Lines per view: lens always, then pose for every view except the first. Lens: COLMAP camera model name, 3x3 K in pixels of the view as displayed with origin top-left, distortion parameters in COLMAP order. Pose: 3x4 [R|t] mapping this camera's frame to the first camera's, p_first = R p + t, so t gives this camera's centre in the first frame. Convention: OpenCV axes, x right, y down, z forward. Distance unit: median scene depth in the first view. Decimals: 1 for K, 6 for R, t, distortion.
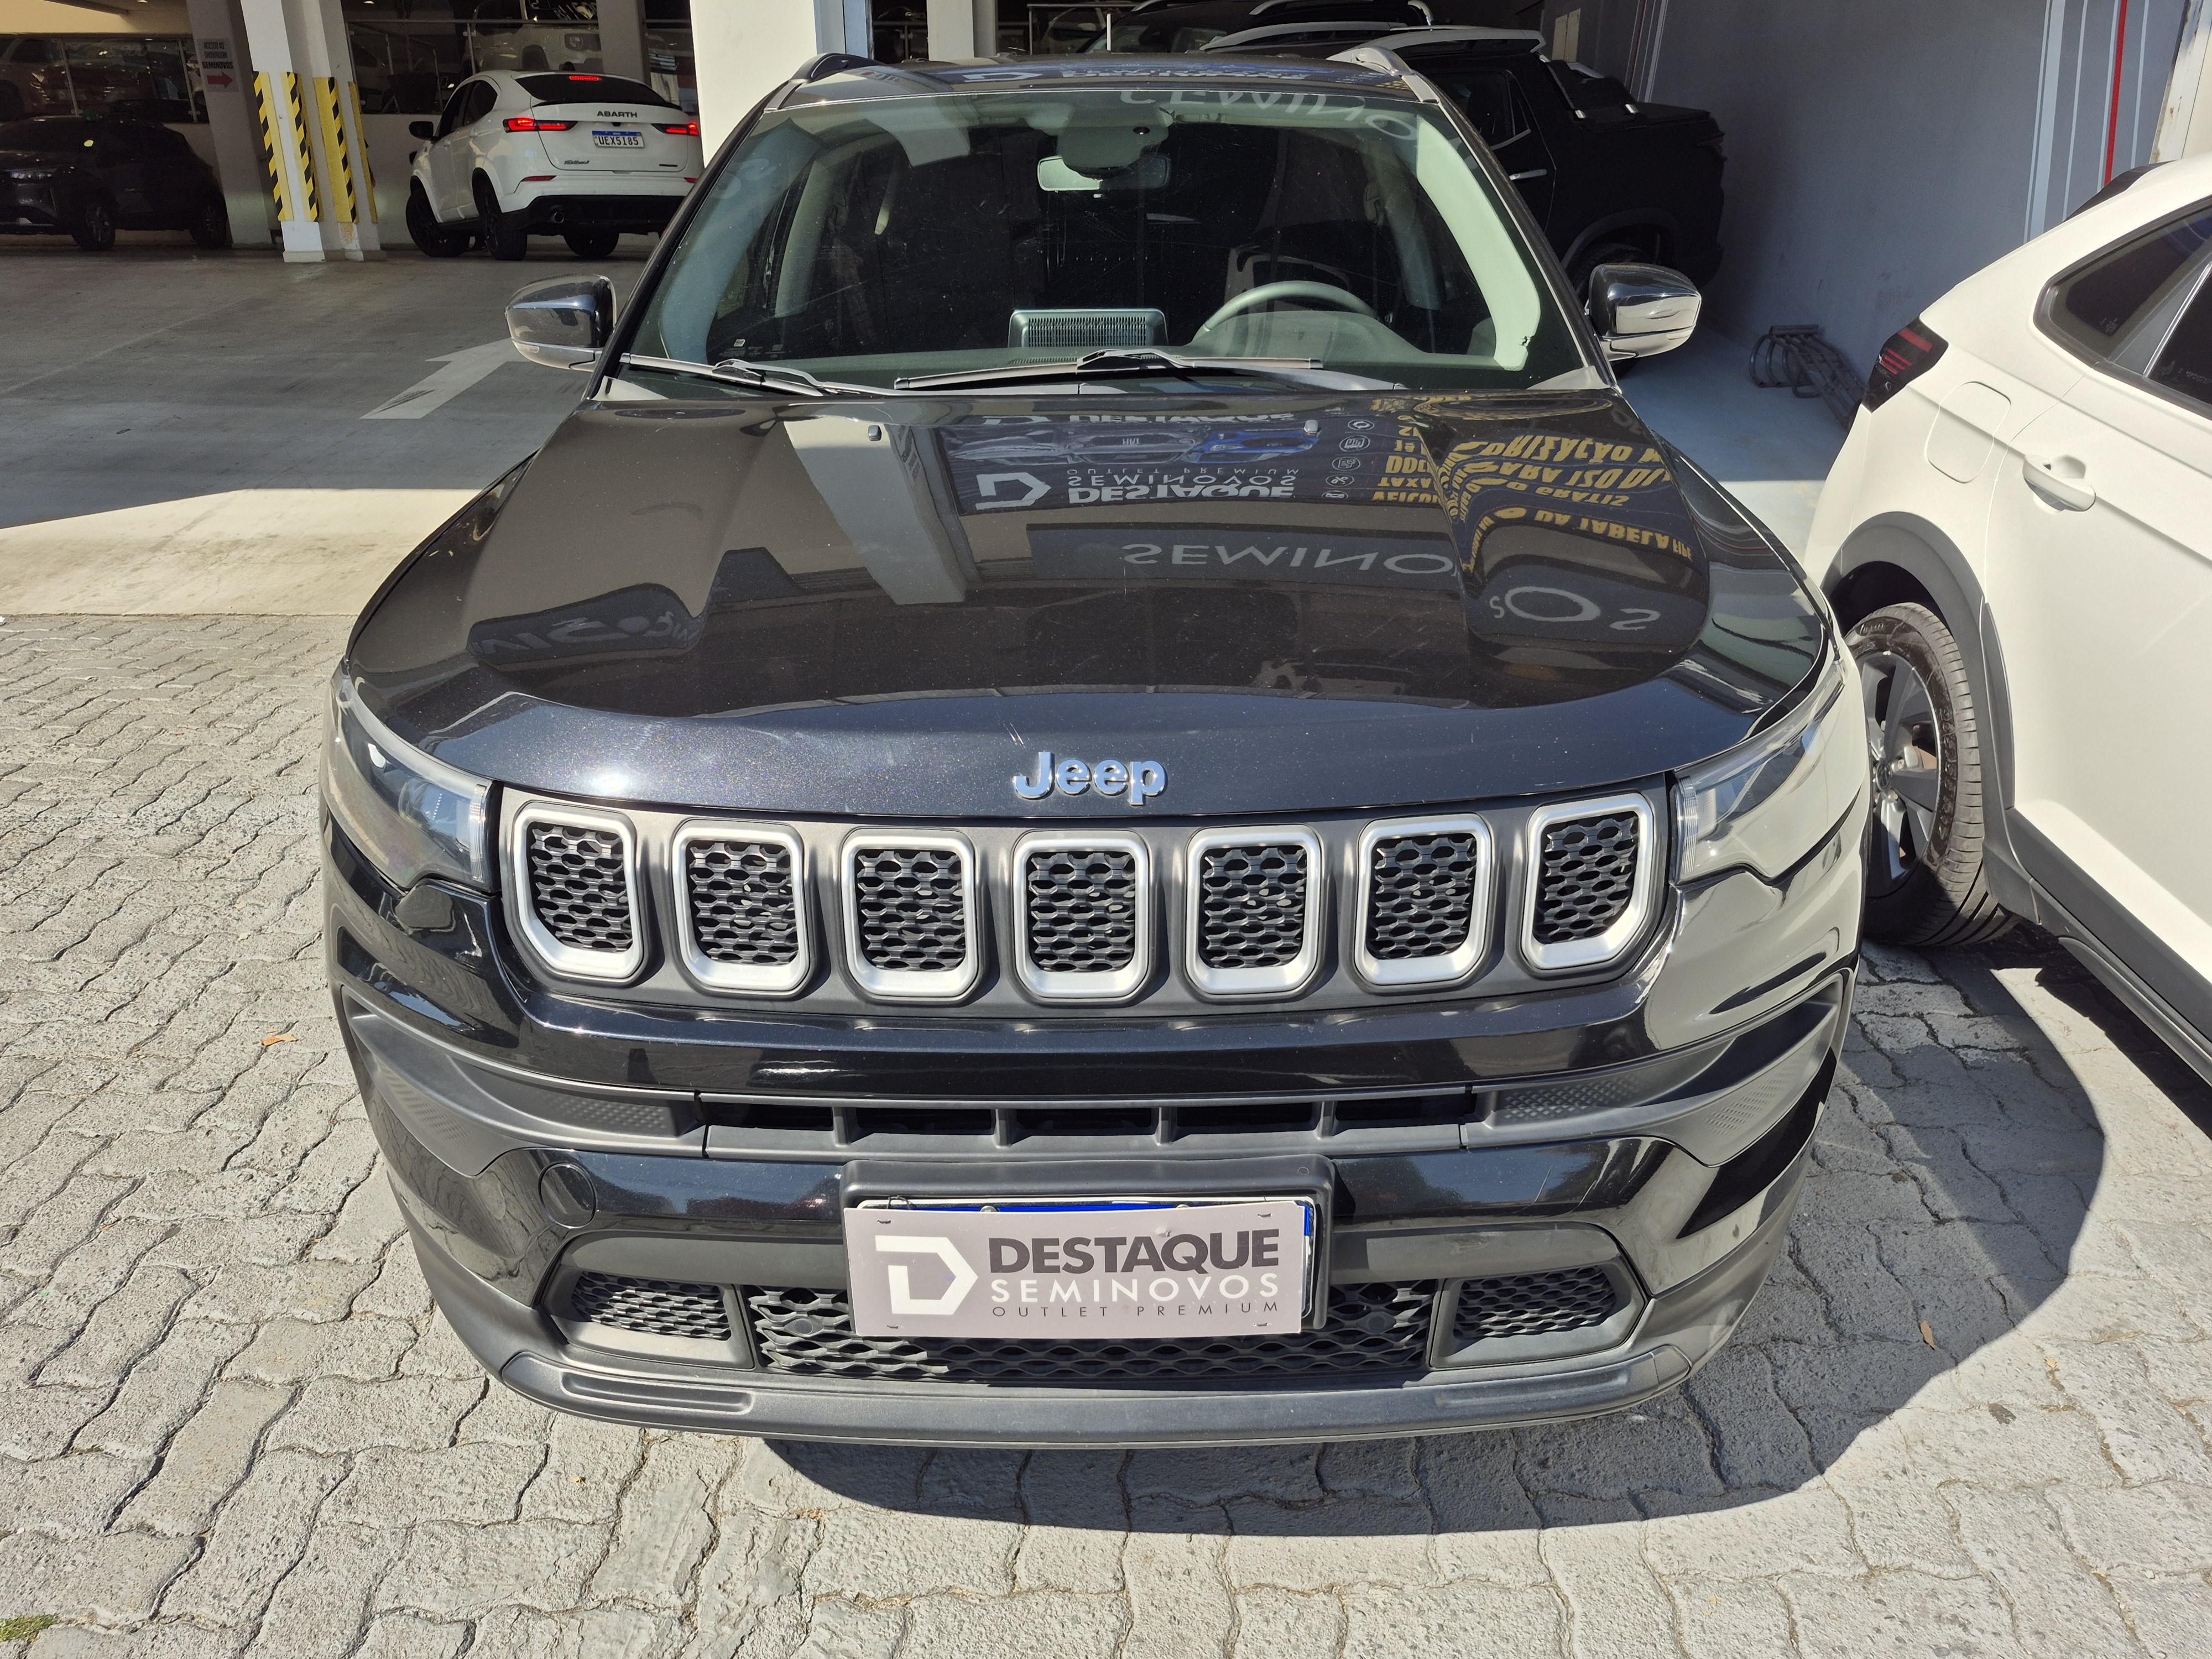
lens RADIAL K [[1604.4, 0, 1108.9], [0, 1604.4, 838.0], [0, 0, 1]] dist [0.073951, -0.097223]
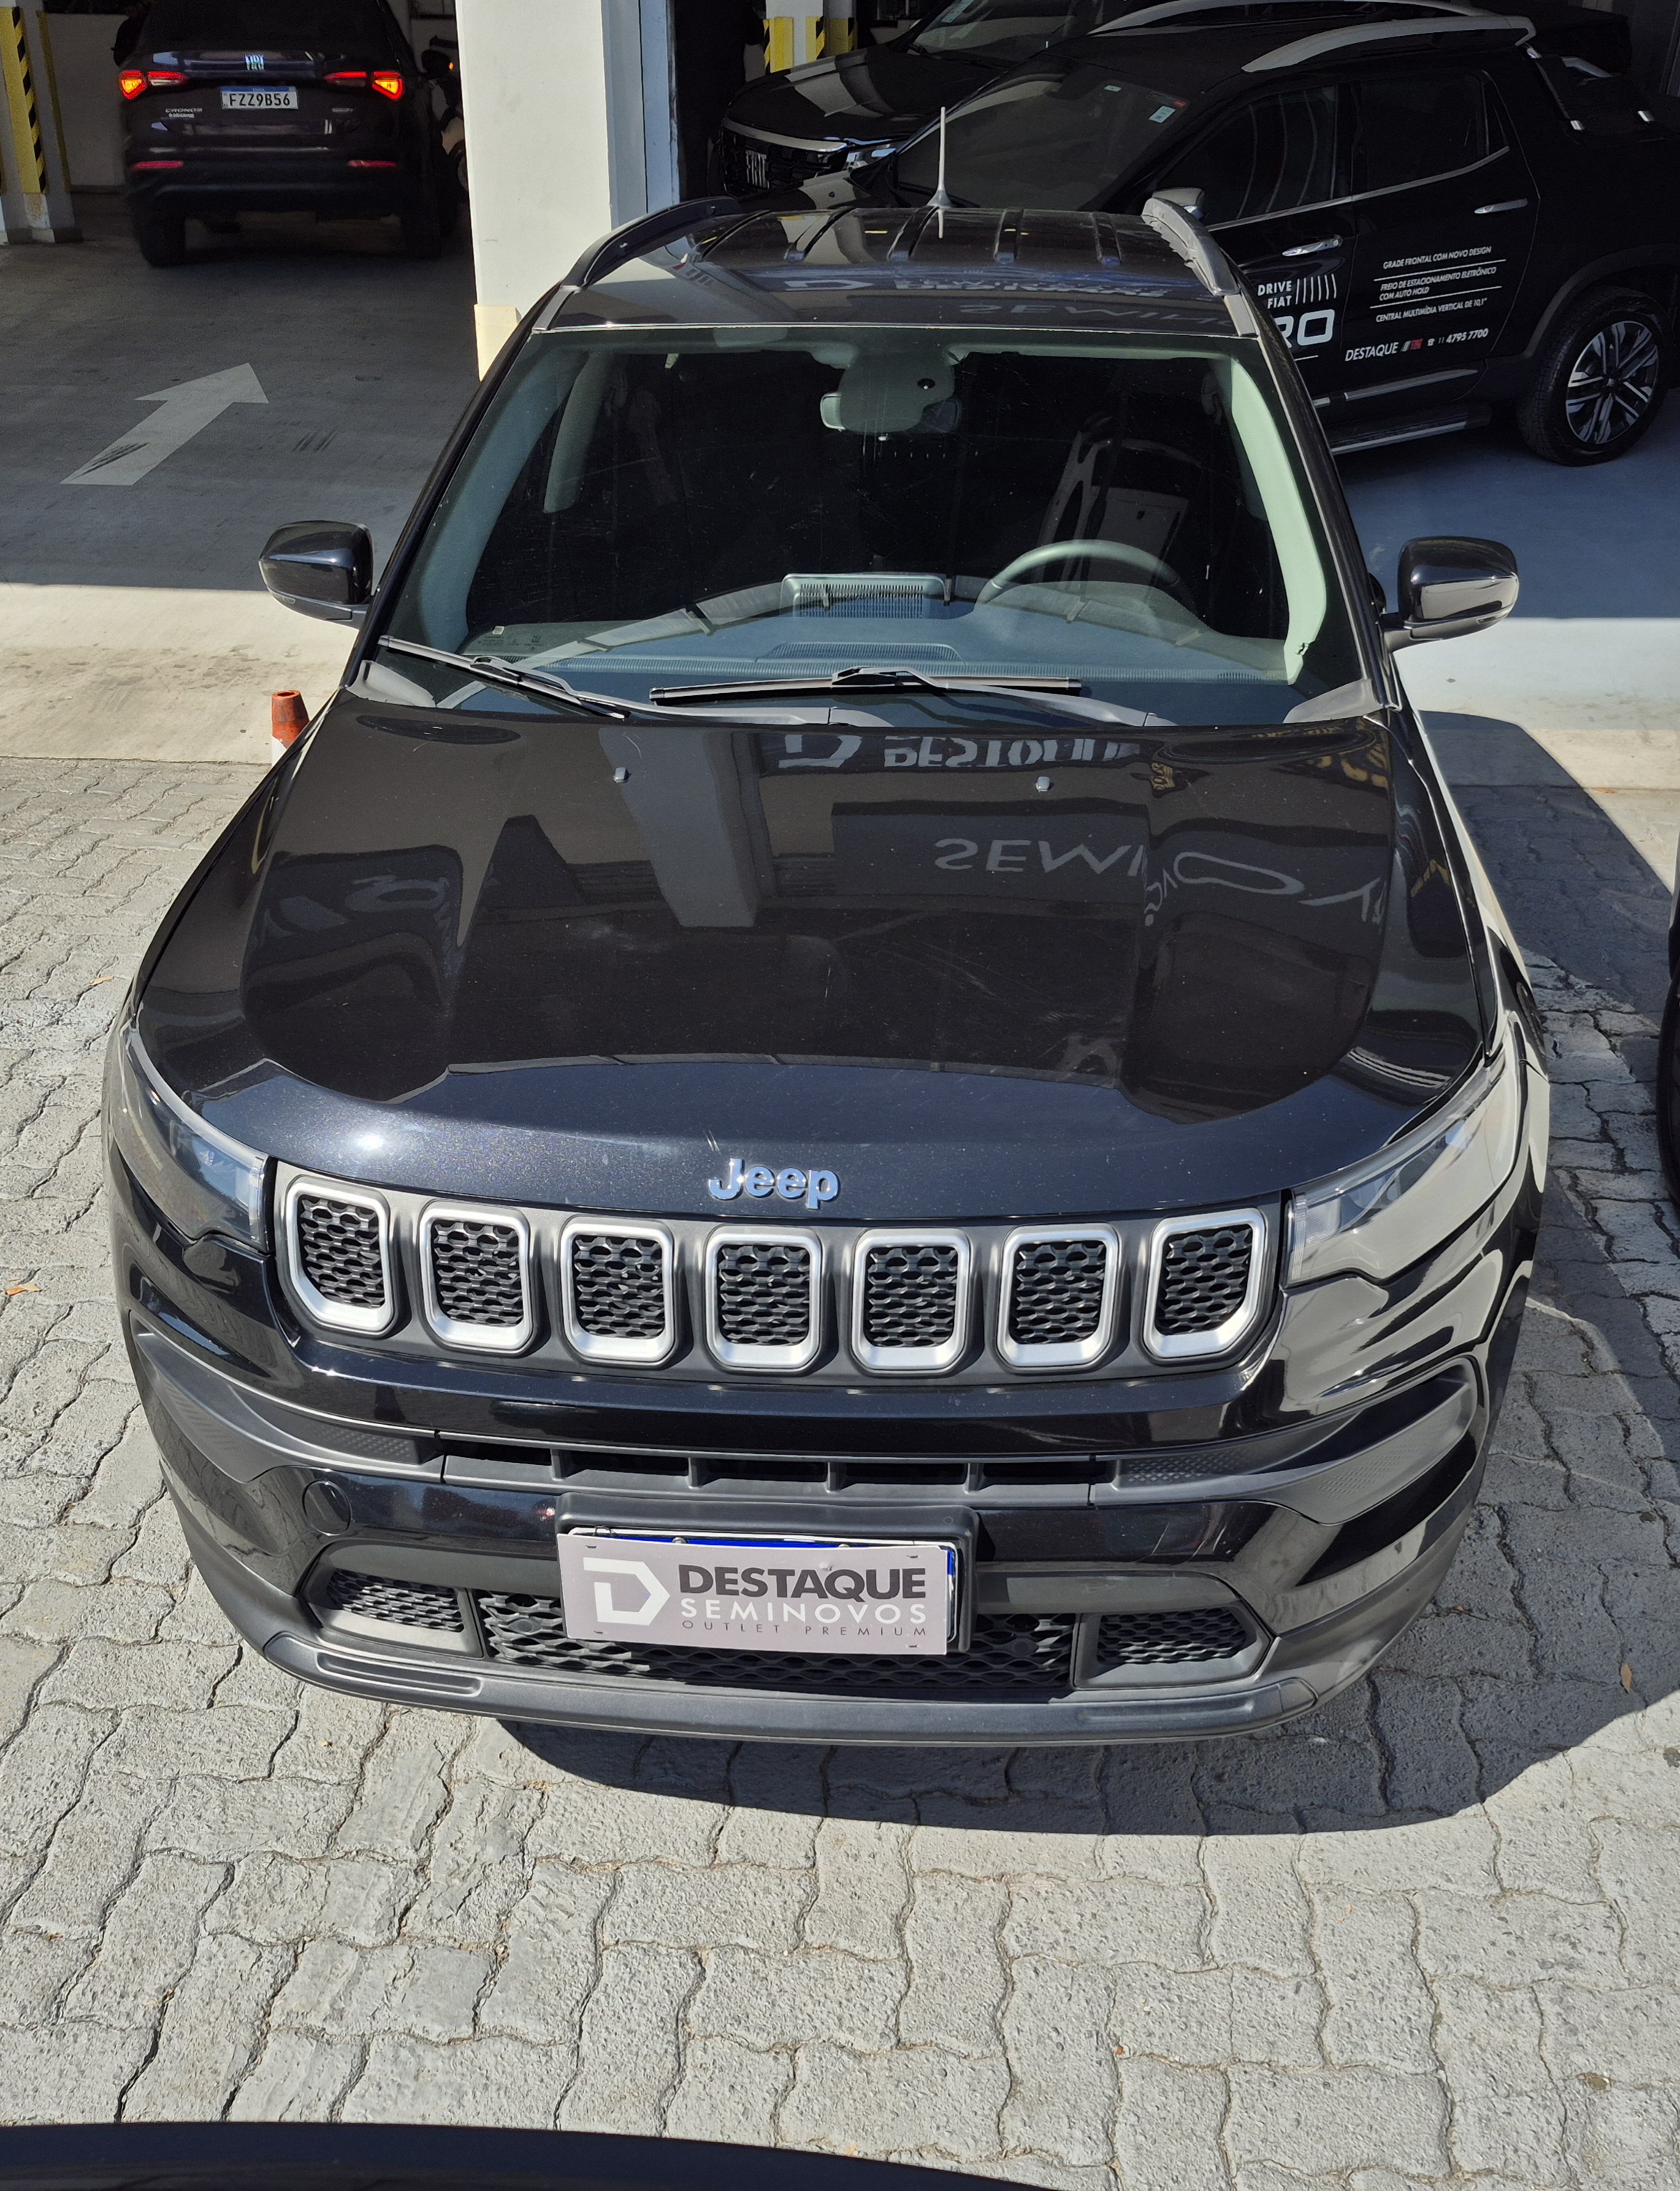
lens RADIAL K [[2299.7, 0, 915.5], [0, 2299.7, 1071.0], [0, 0, 1]] dist [0.129562, -0.208387]
pose [[0.997753, 0.038378, -0.054914, 0.157046], [-0.033674, 0.995883, 0.084158, -0.229771], [0.057918, -0.082120, 0.994938, -0.571673]]
